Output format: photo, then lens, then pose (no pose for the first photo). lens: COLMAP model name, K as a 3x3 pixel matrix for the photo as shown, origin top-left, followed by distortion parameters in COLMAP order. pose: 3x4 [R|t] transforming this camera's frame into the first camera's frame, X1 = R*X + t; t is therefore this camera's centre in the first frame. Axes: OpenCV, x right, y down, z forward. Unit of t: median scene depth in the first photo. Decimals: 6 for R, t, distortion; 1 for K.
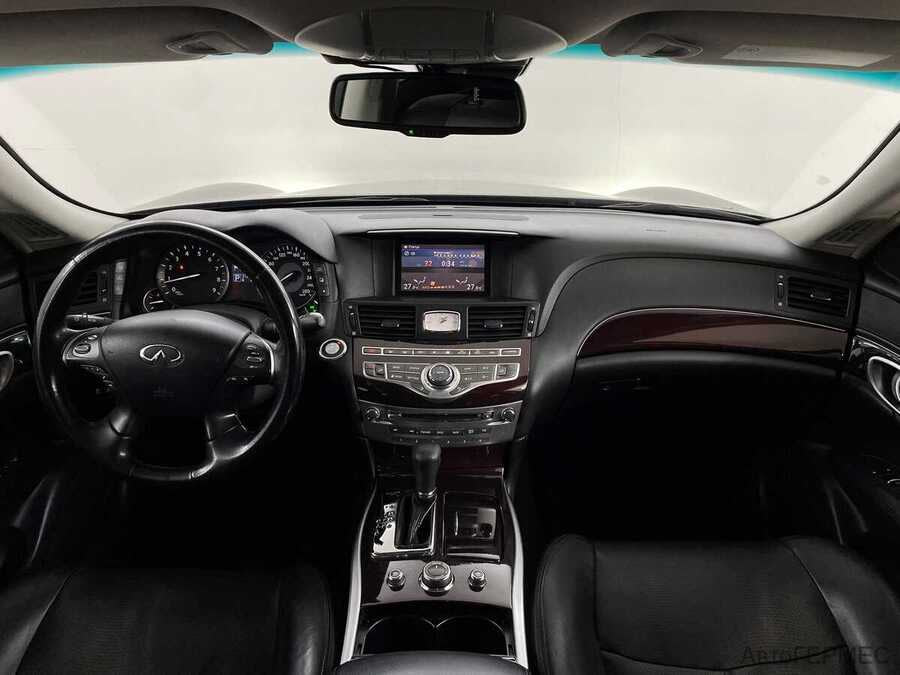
lens RADIAL K [[808.4, 0, 450.0], [0, 808.4, 337.5], [0, 0, 1]] dist [0.100762, -0.142392]
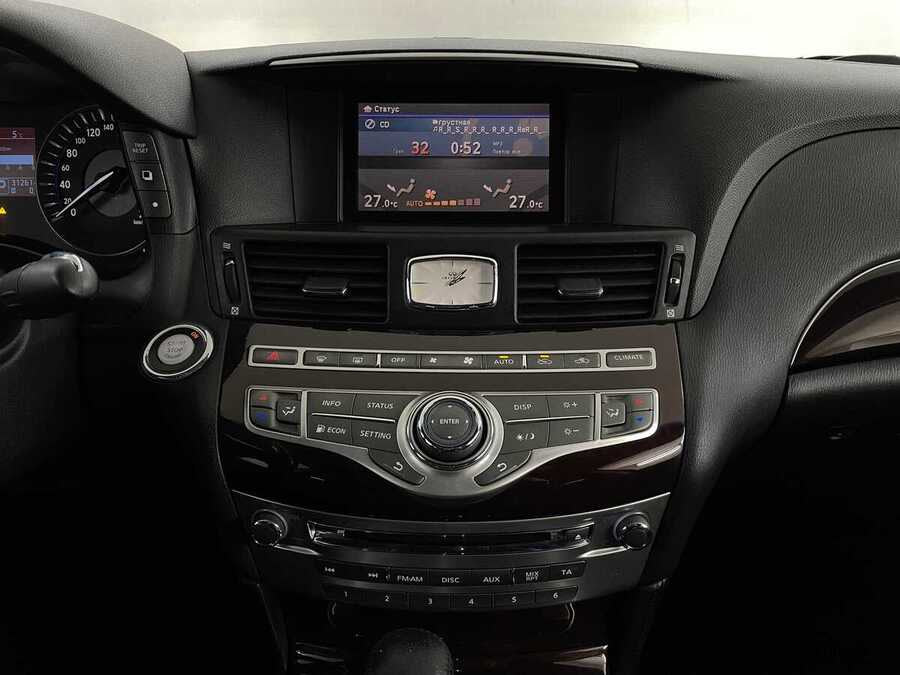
lens RADIAL K [[808.4, 0, 450.0], [0, 808.4, 337.5], [0, 0, 1]] dist [0.100762, -0.142392]
pose [[0.999978, -0.002077, -0.006258, -0.008827], [0.002361, 0.998950, 0.045747, -0.010209], [0.006157, -0.045760, 0.998933, 0.598961]]
